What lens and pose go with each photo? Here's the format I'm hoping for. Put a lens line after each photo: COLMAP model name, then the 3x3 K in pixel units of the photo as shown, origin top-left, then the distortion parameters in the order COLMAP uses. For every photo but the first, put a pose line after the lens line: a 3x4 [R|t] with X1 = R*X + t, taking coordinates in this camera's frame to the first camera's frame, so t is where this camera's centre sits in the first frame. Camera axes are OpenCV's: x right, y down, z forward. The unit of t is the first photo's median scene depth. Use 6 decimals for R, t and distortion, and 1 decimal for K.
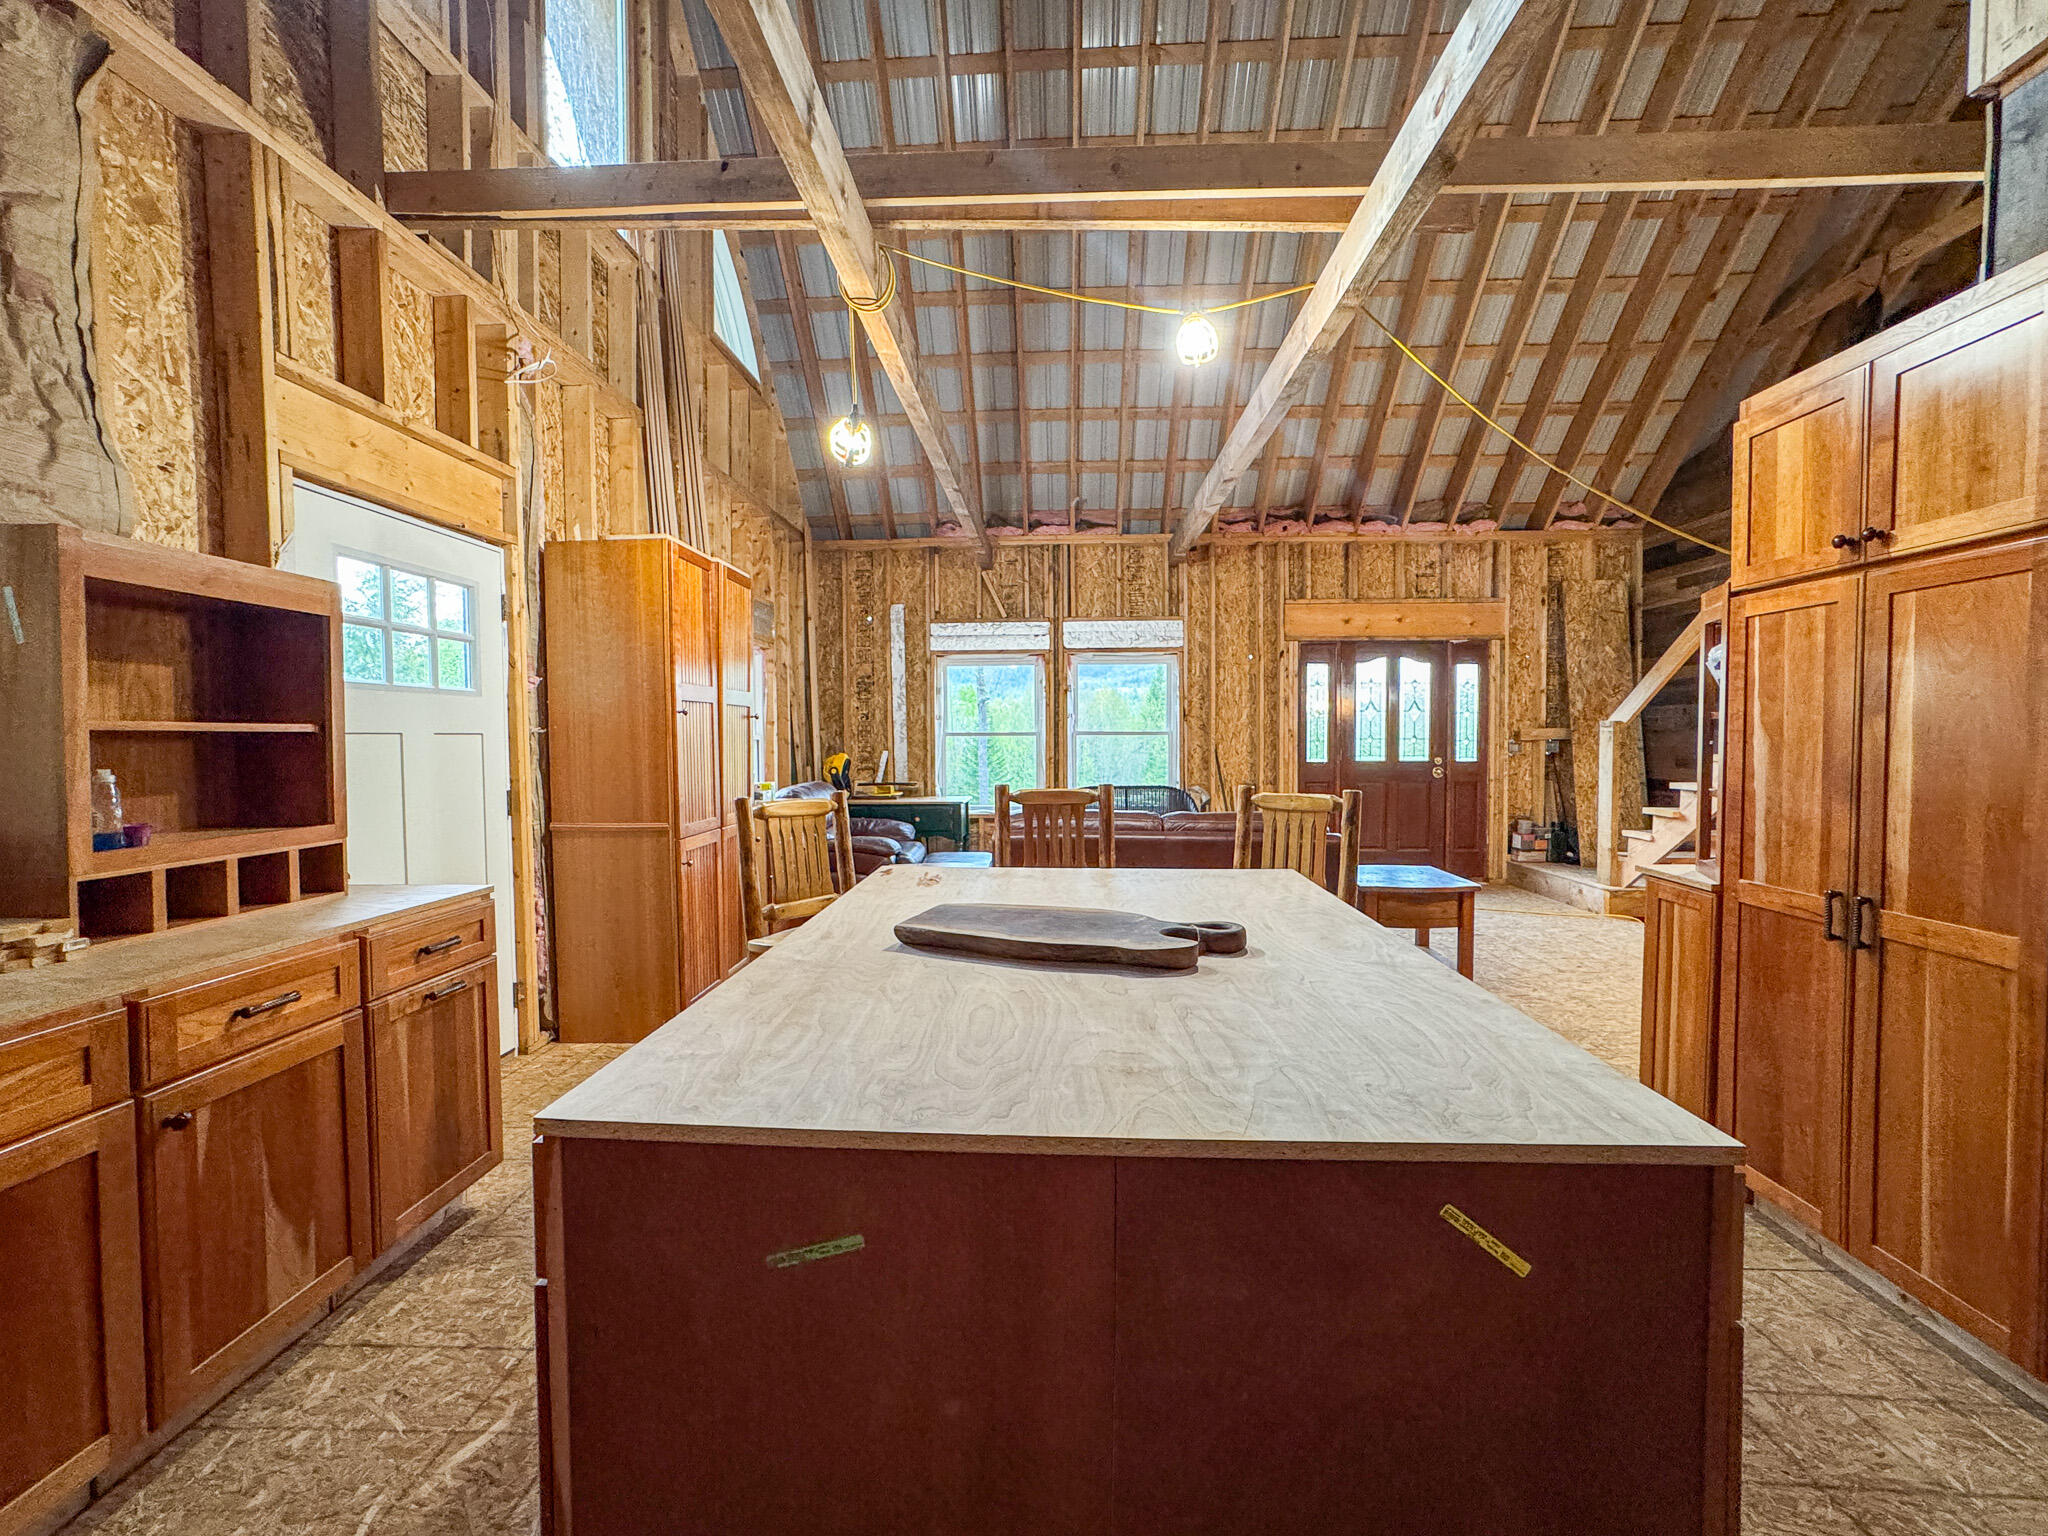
lens RADIAL K [[846.0, 0, 1027.6], [0, 846.0, 764.0], [0, 0, 1]] dist [0.002384, 0.000539]
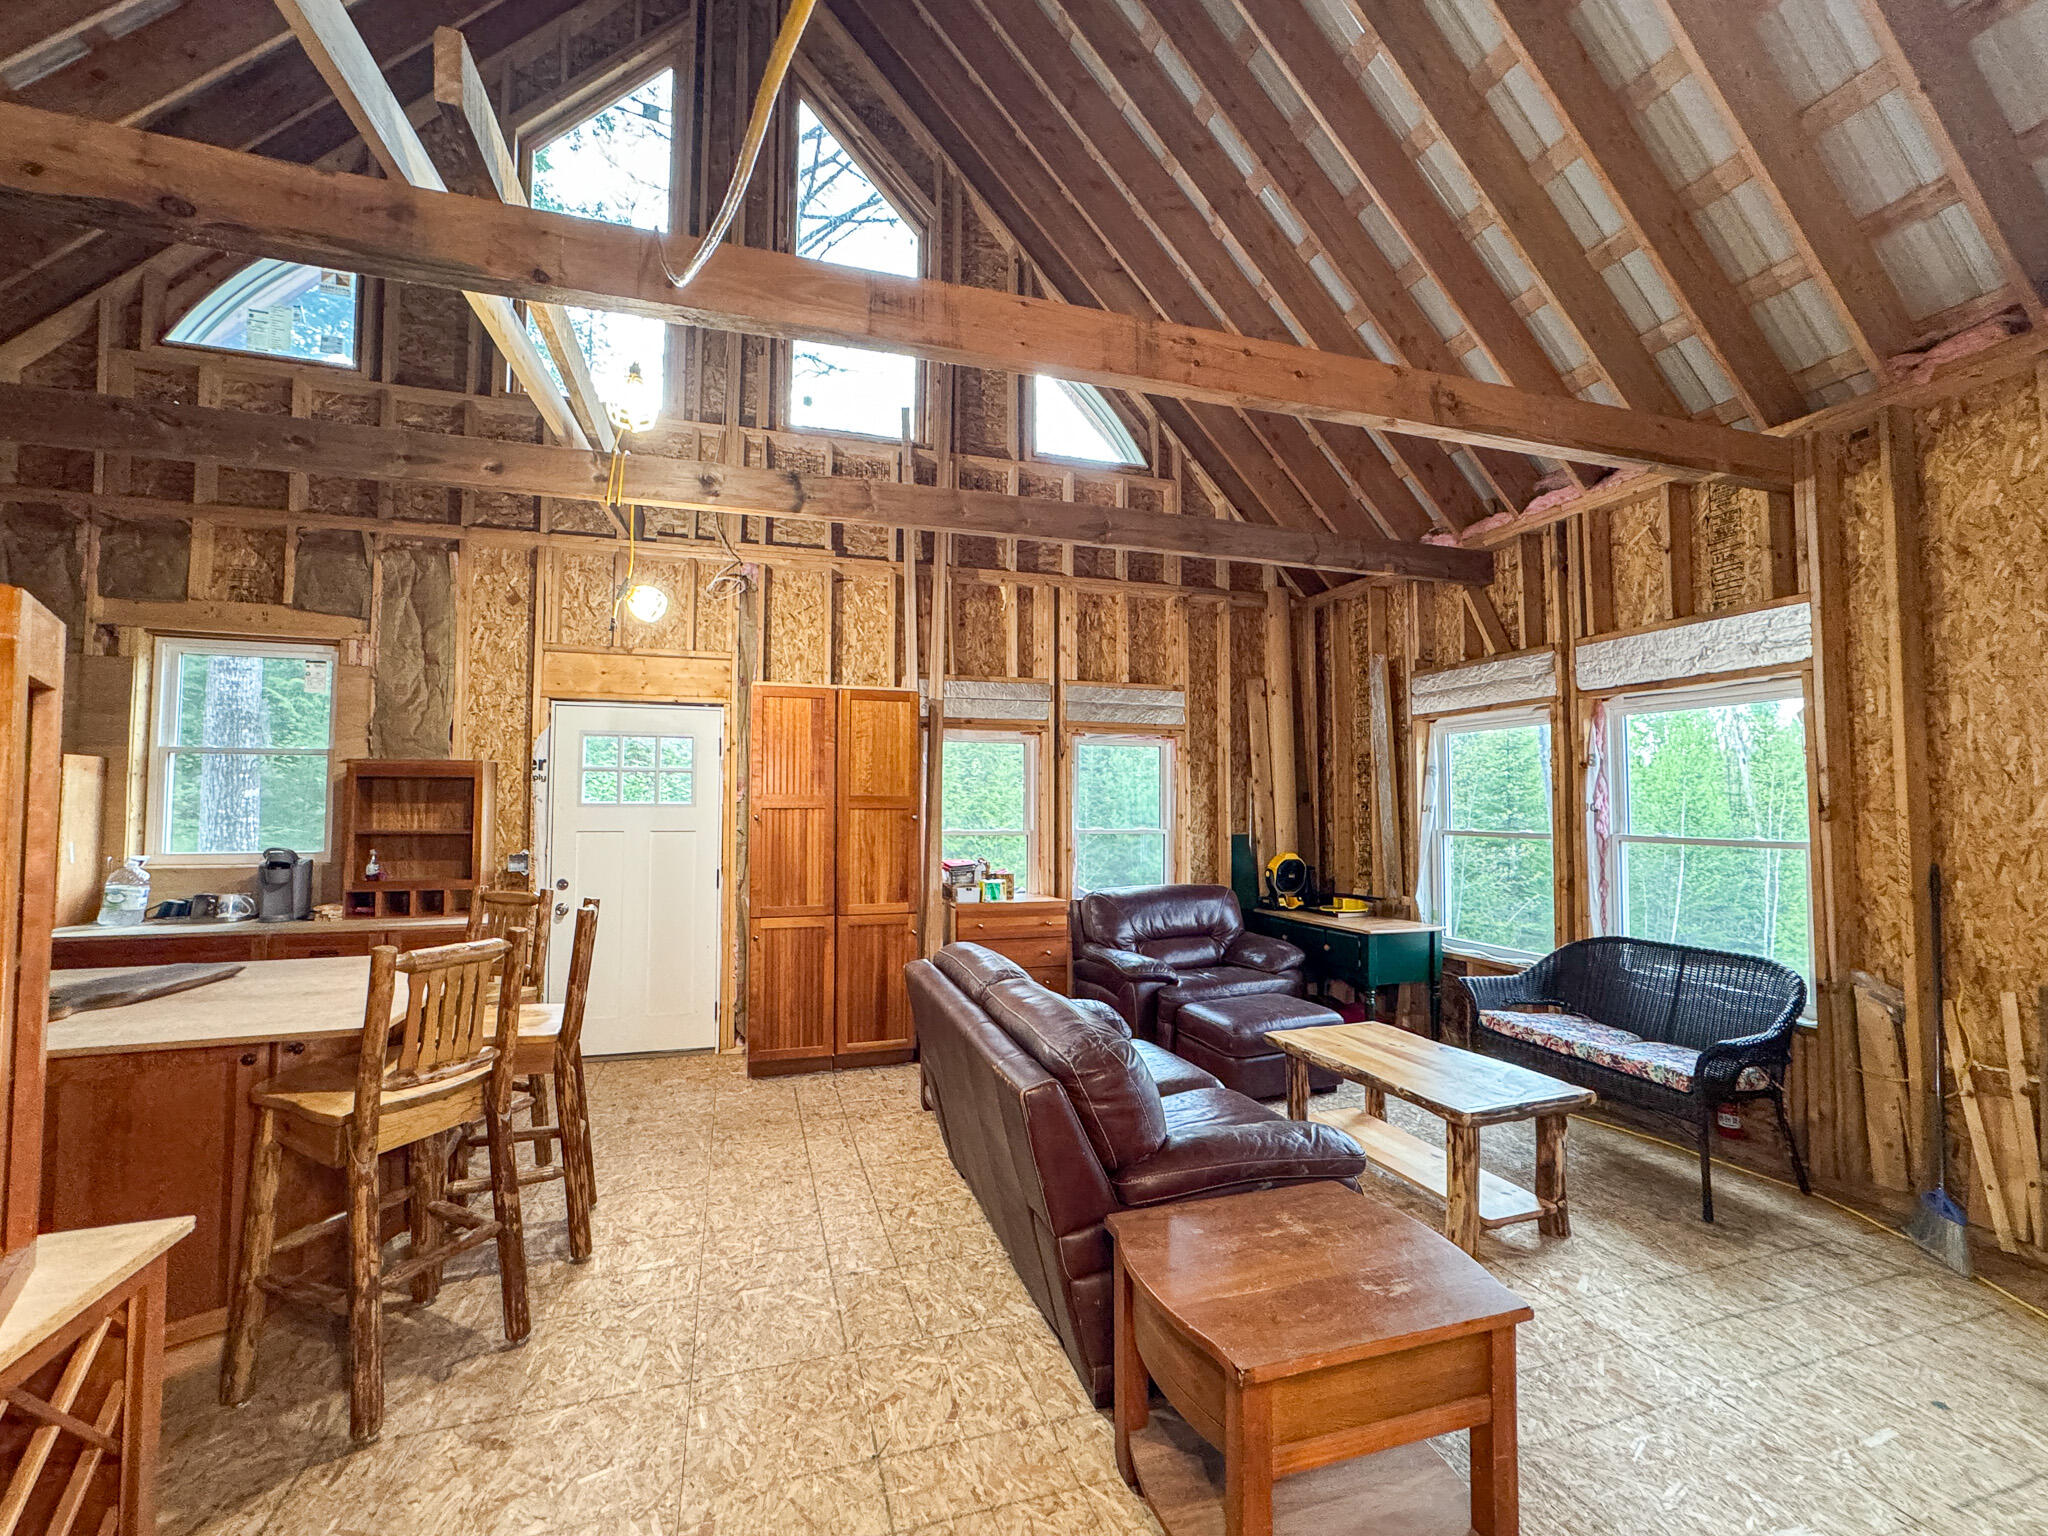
lens RADIAL K [[846.0, 0, 1027.7], [0, 846.0, 768.6], [0, 0, 1]] dist [0.002384, 0.000539]
pose [[0.358893, -0.031107, -0.932860, 0.445782], [-0.044203, 0.997757, -0.050277, -0.038461], [0.932332, 0.059280, 0.356712, 0.446465]]
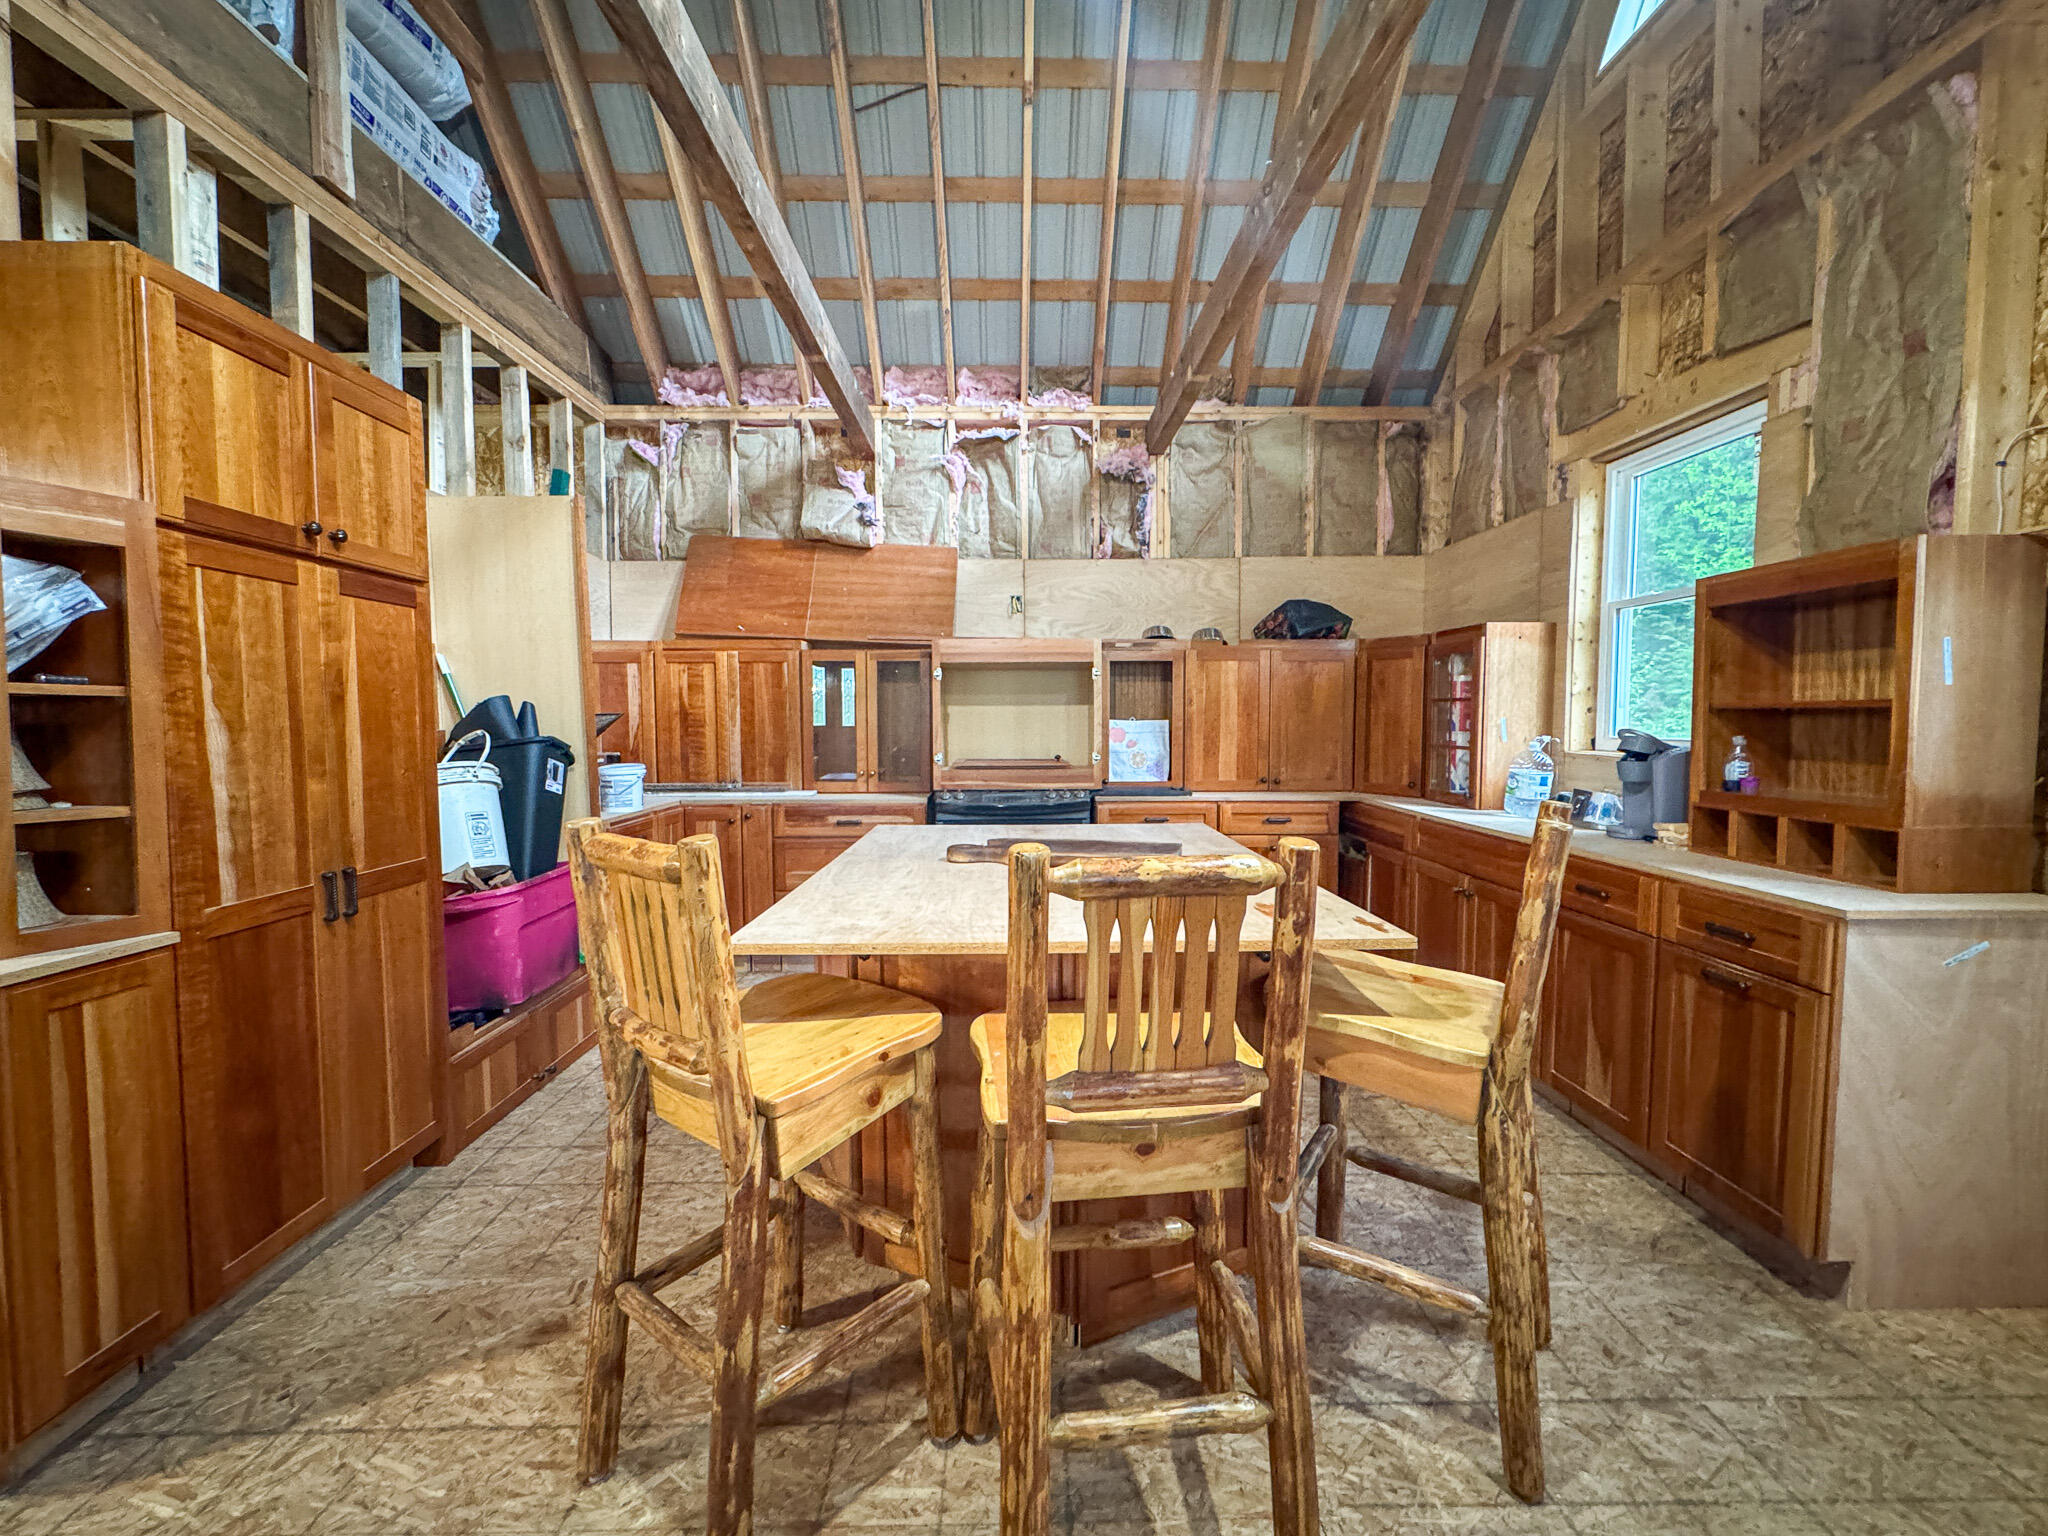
lens RADIAL K [[846.0, 0, 1021.6], [0, 846.0, 770.2], [0, 0, 1]] dist [0.002384, 0.000539]
pose [[-0.996556, 0.022136, -0.079918, 0.052414], [0.013997, 0.994787, 0.101008, -0.016788], [0.081738, 0.099541, -0.991671, 0.539901]]
